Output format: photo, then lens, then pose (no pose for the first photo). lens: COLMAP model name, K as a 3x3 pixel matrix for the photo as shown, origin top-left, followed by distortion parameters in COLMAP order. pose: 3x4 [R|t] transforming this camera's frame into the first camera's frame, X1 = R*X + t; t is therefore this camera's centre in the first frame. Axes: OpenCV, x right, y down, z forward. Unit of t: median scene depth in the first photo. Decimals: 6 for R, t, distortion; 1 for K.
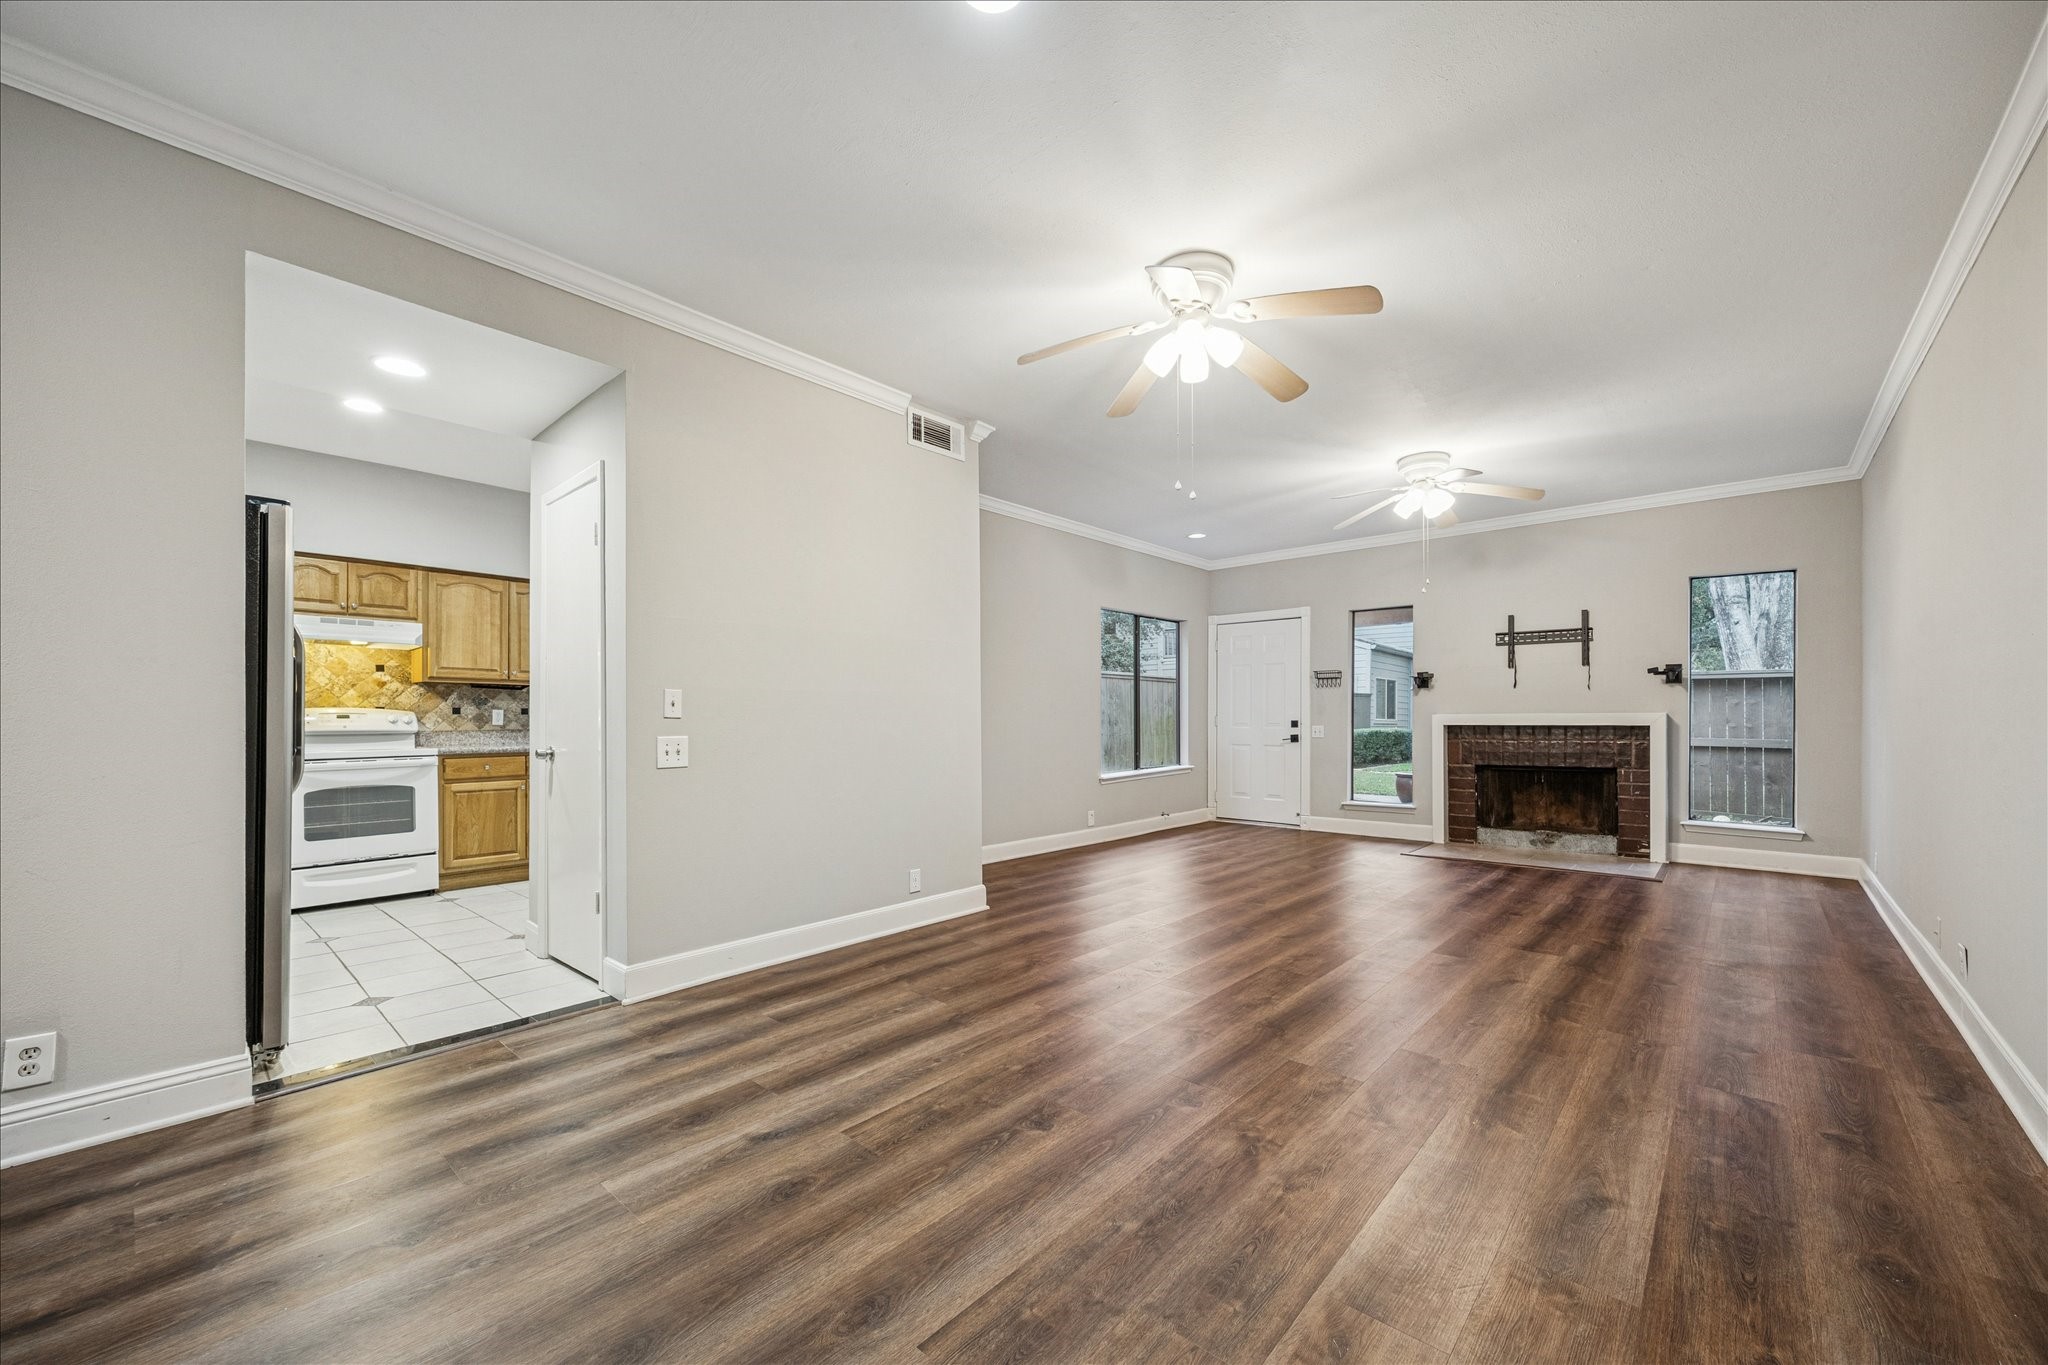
lens RADIAL K [[796.9, 0, 1019.6], [0, 796.9, 712.5], [0, 0, 1]] dist [0.010777, -0.000744]
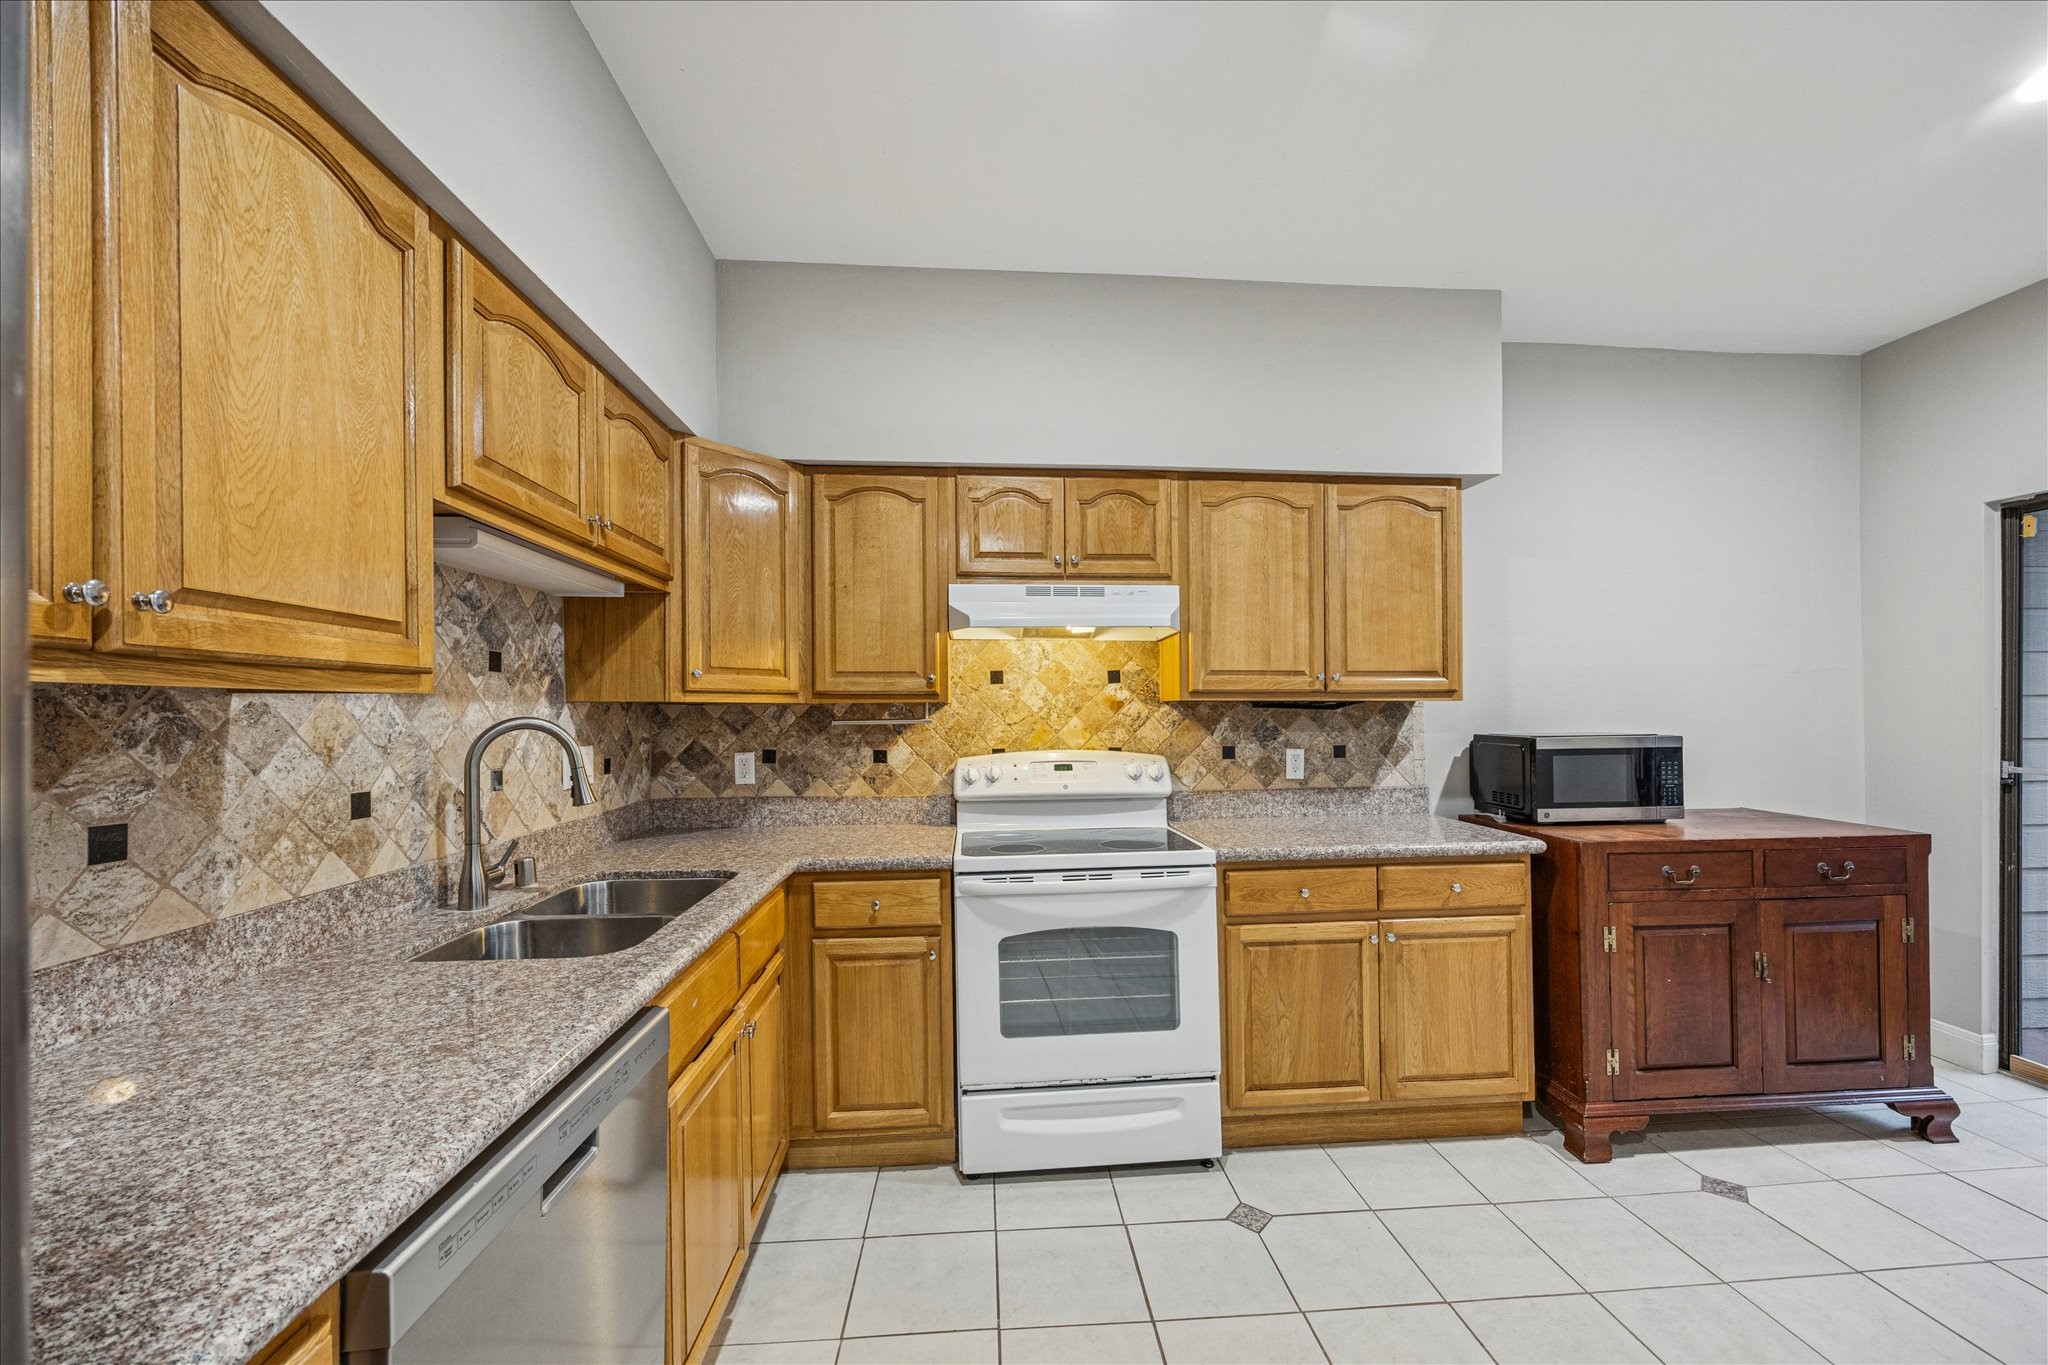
lens RADIAL K [[796.9, 0, 1029.2], [0, 796.9, 697.3], [0, 0, 1]] dist [0.010777, -0.000744]
pose [[0.716855, -0.012748, -0.697106, -0.461235], [0.010946, 0.999915, -0.007030, -0.038145], [0.697136, -0.002591, 0.716934, 0.571336]]
